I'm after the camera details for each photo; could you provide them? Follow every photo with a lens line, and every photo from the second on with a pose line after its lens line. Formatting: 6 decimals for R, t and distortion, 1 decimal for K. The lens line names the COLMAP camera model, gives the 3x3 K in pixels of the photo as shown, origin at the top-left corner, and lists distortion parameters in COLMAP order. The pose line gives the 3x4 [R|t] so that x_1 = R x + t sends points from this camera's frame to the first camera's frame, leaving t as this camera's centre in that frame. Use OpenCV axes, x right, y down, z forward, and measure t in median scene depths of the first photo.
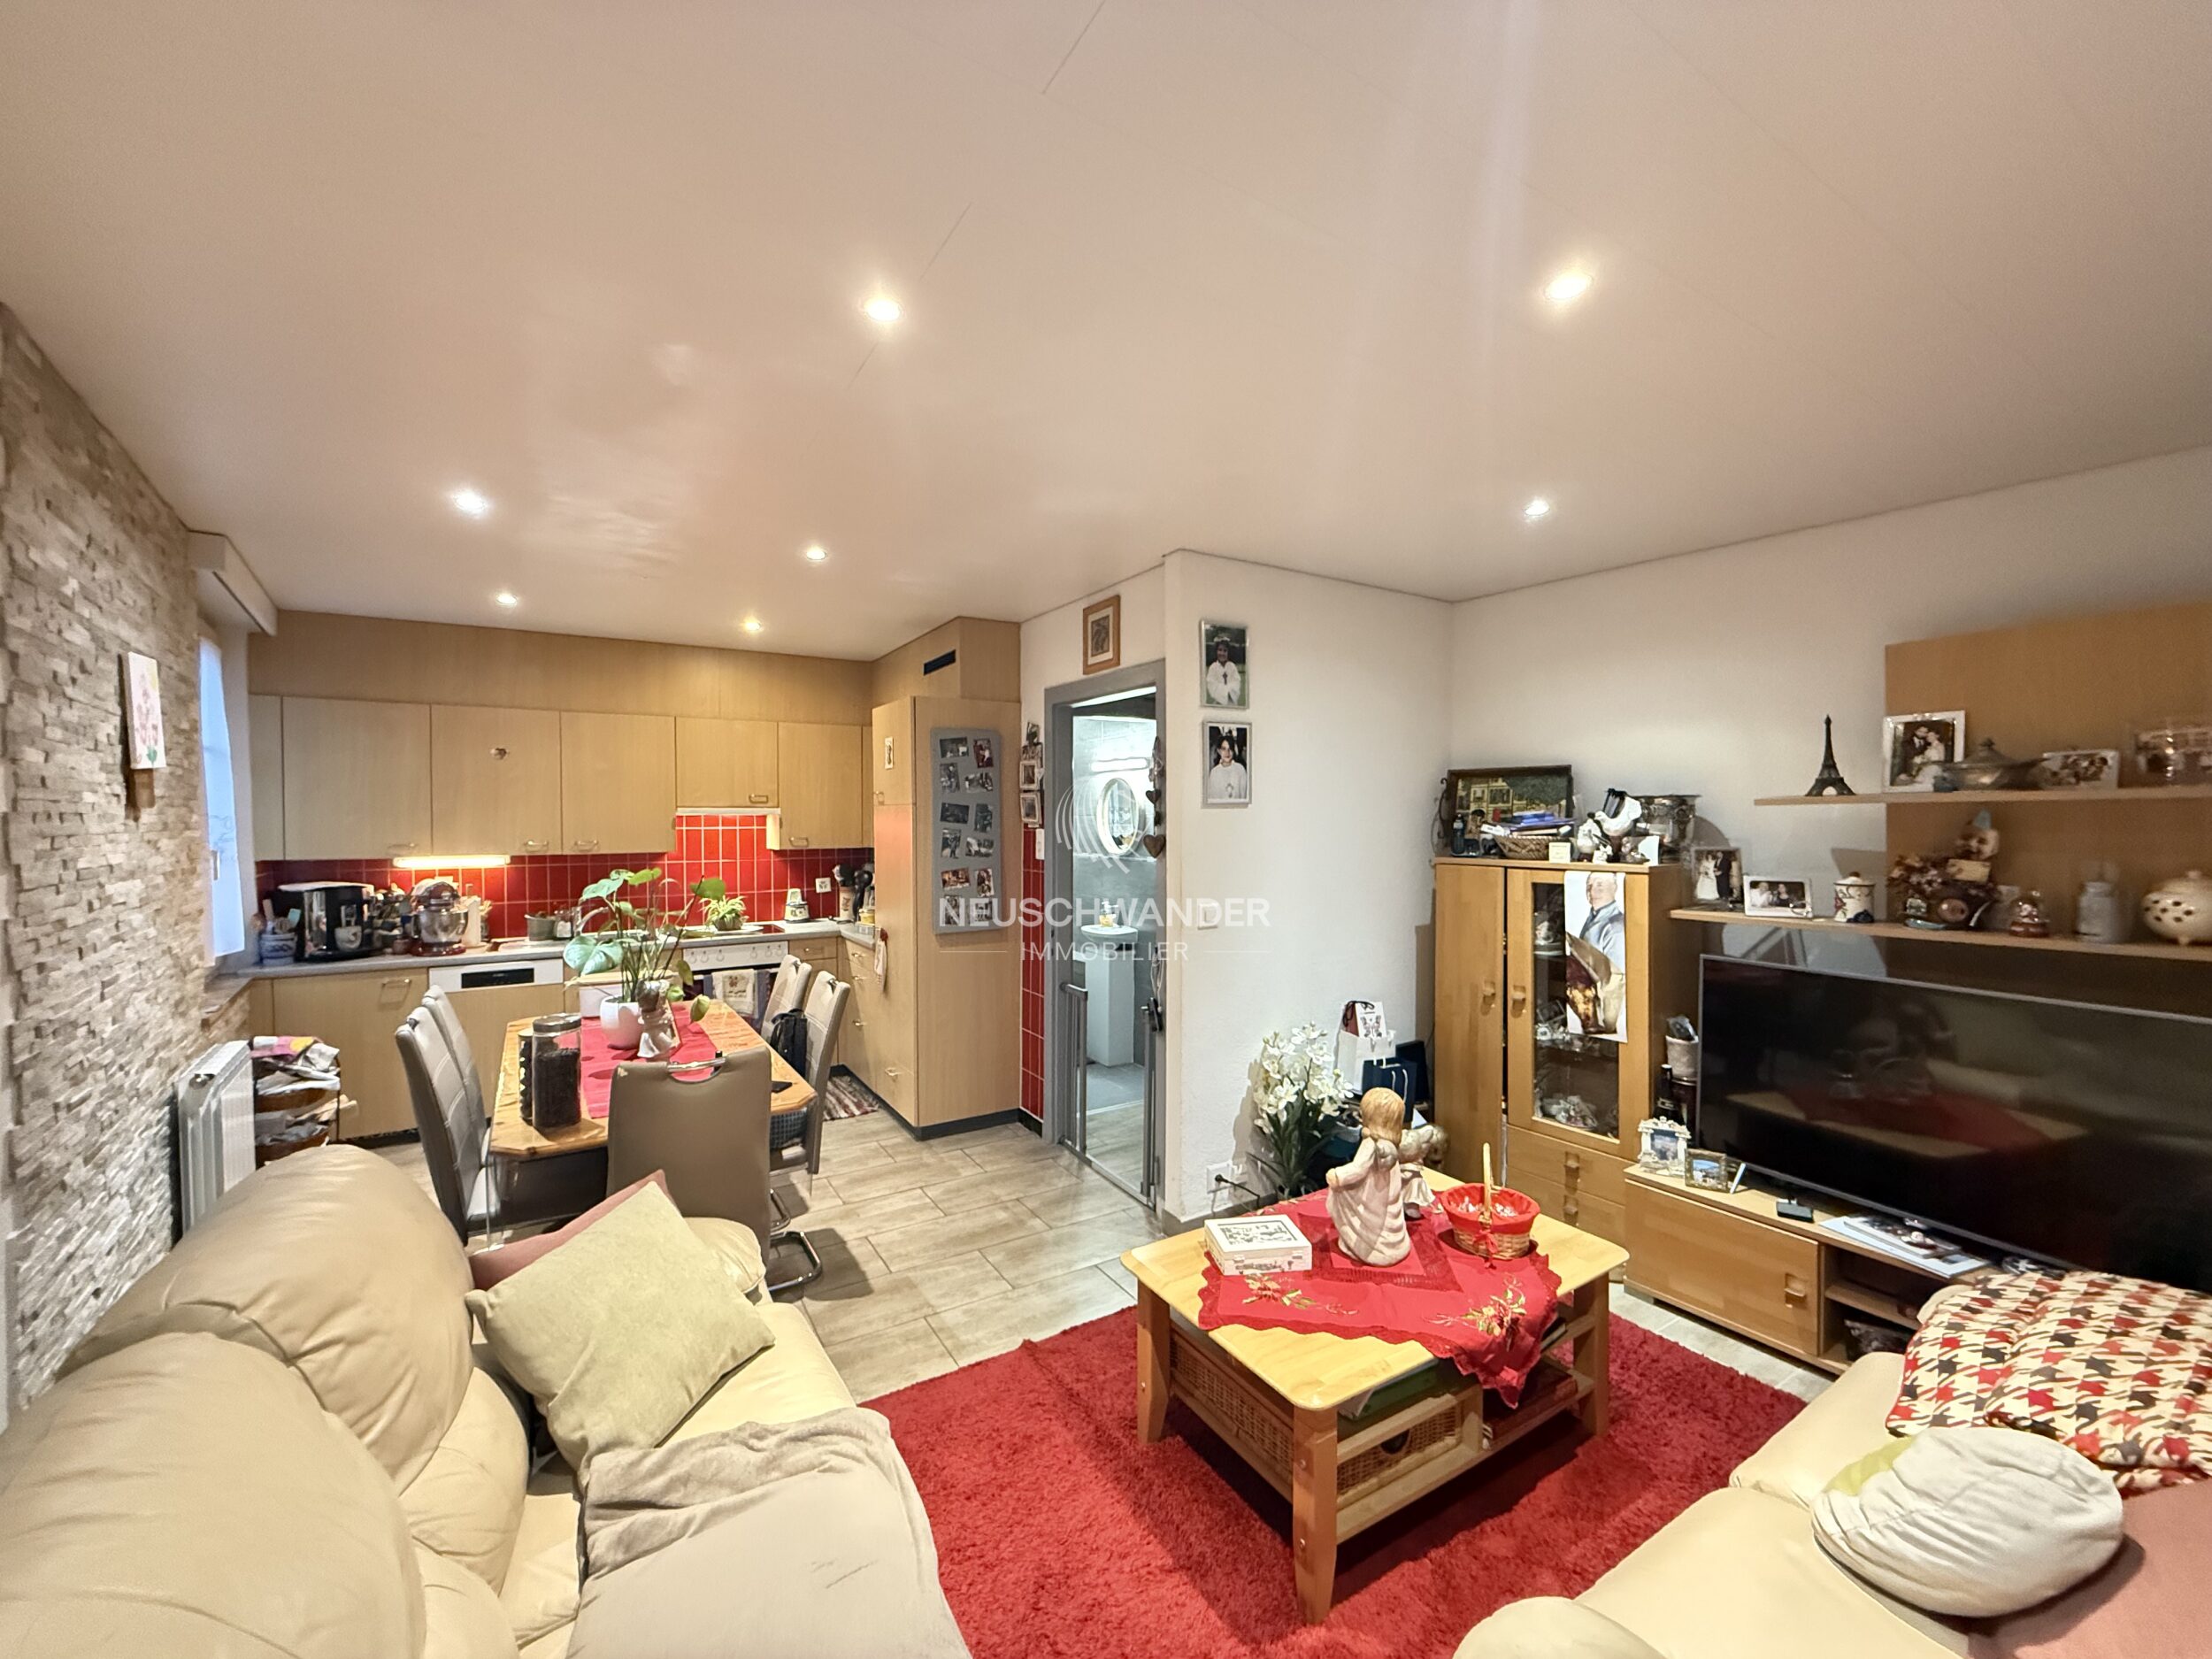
lens RADIAL K [[888.0, 0, 1088.2], [0, 888.0, 826.2], [0, 0, 1]] dist [-0.000149, -0.000006]
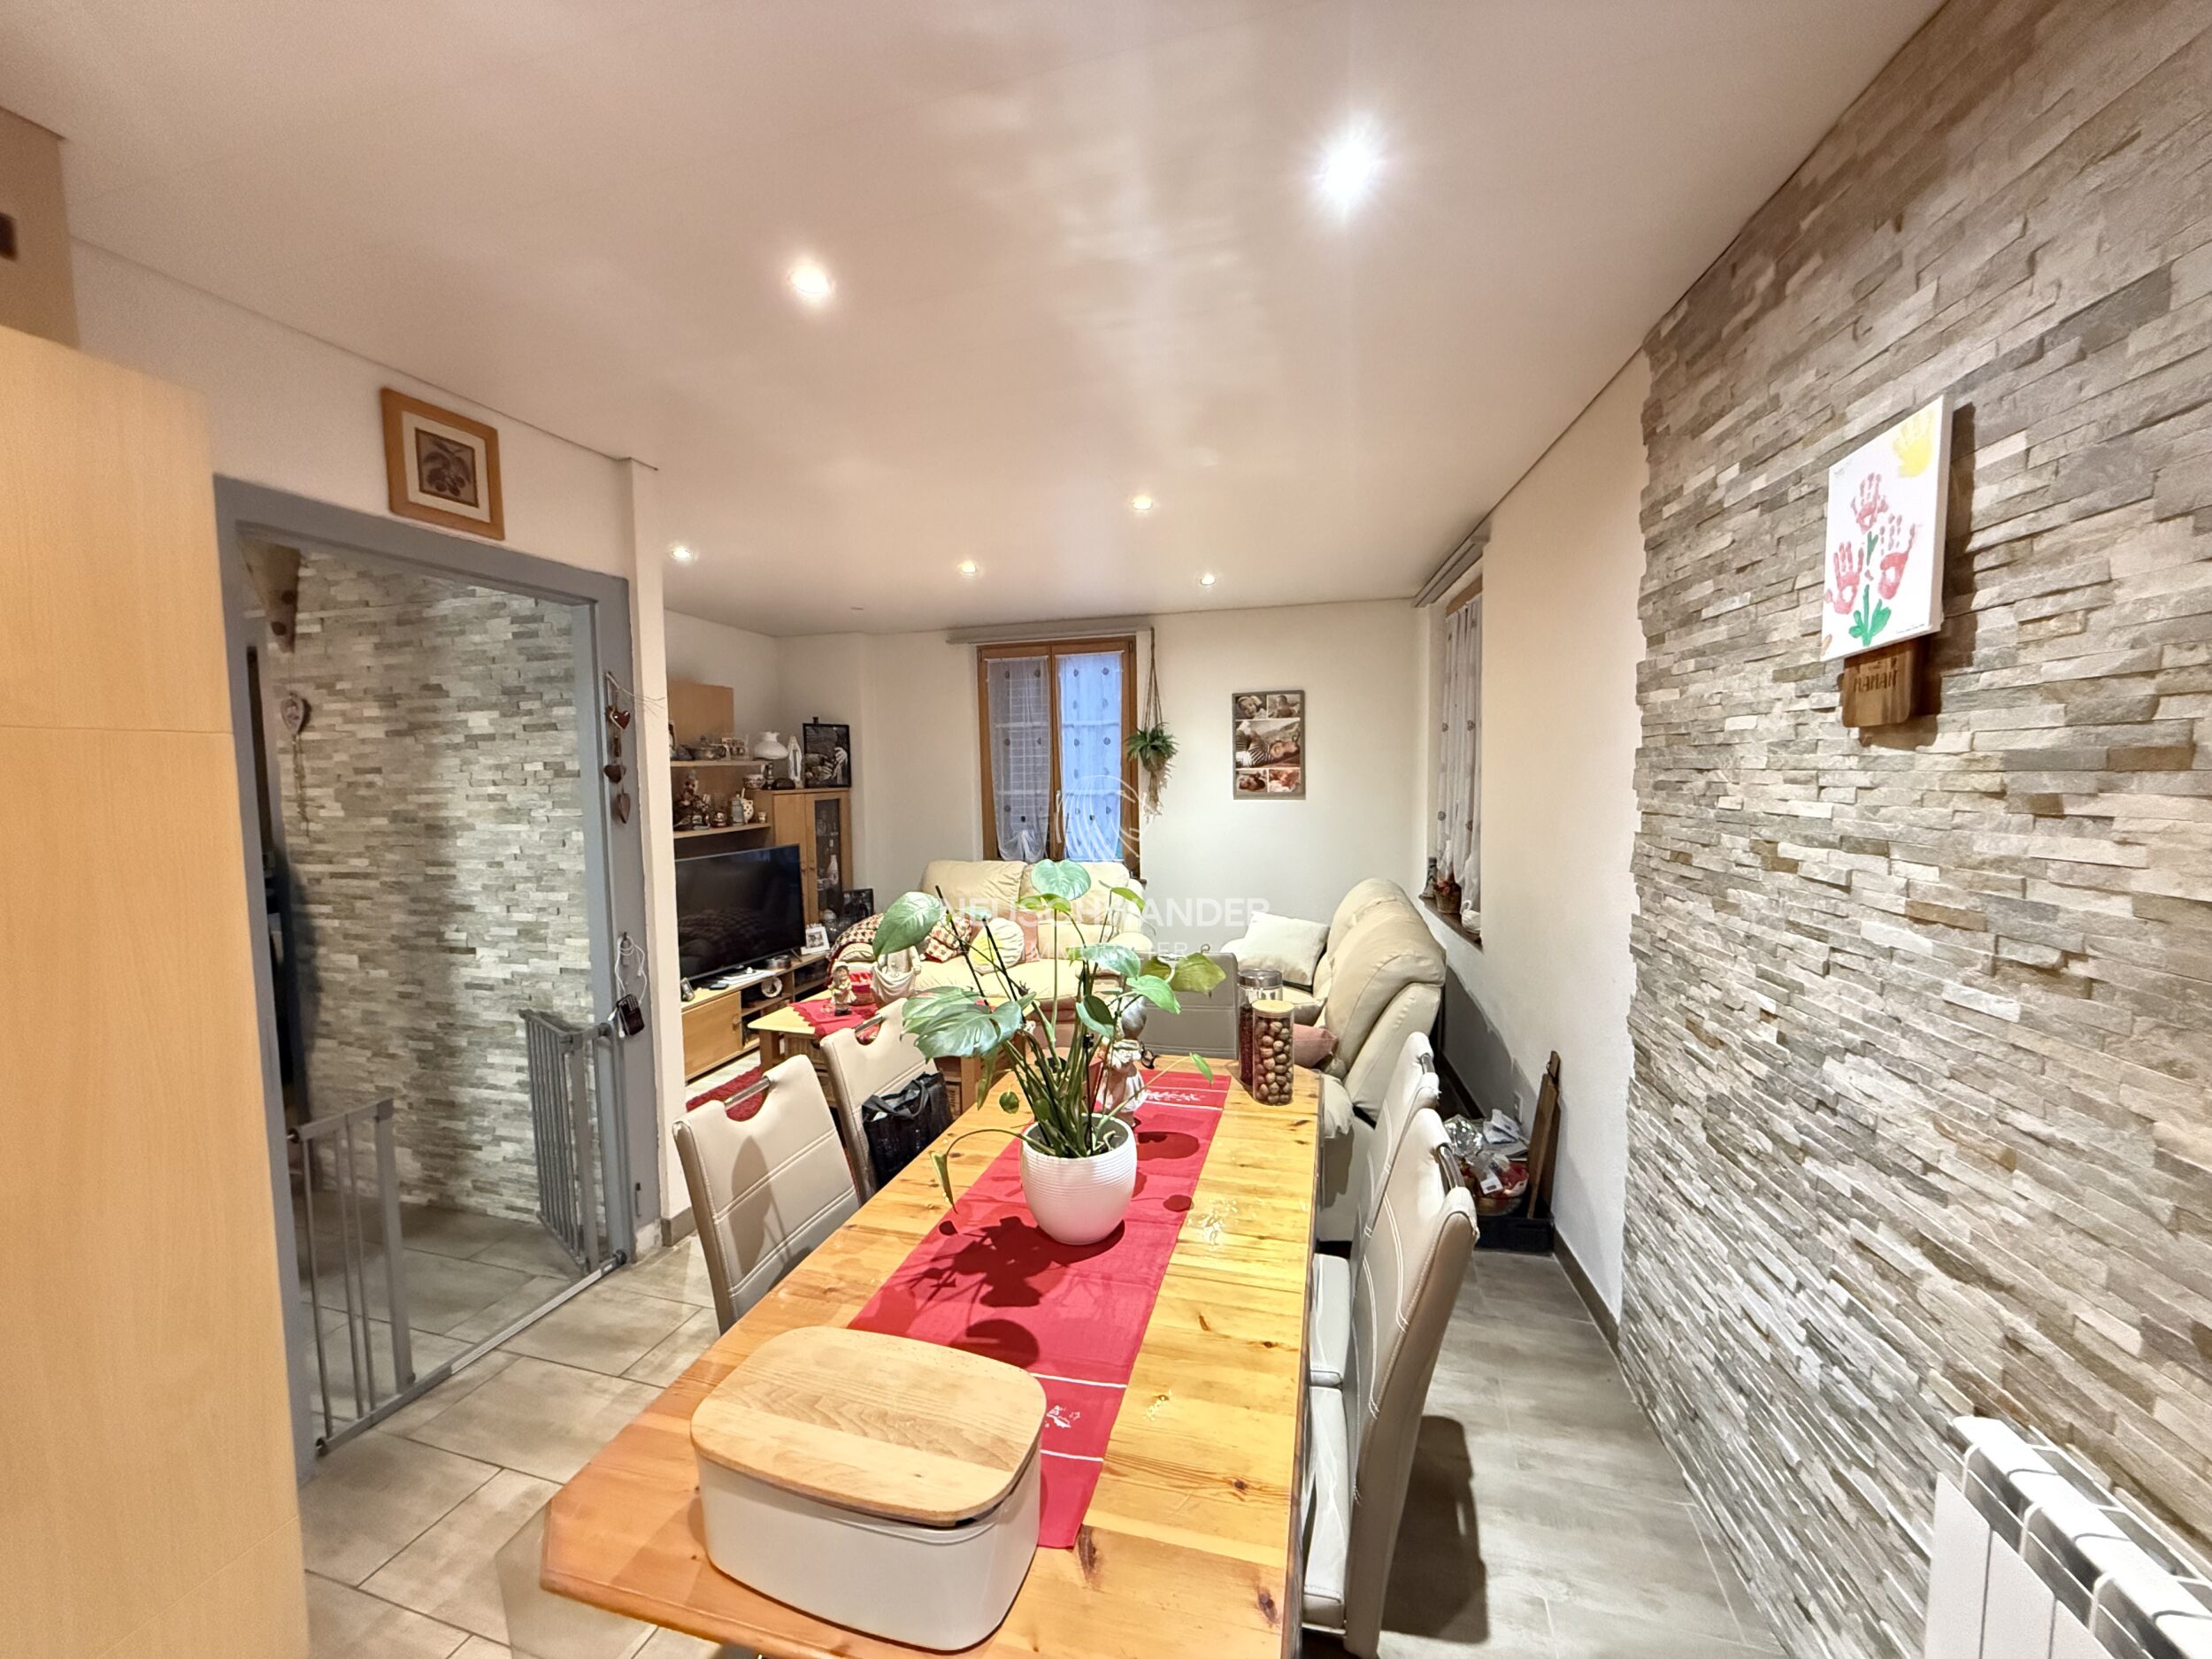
lens RADIAL K [[888.0, 0, 1098.3], [0, 888.0, 839.9], [0, 0, 1]] dist [-0.000149, -0.000006]
pose [[-0.666606, -0.046171, 0.743979, -0.913981], [0.028088, 0.995815, 0.086966, -0.006483], [-0.744881, 0.078869, -0.662520, 1.357496]]
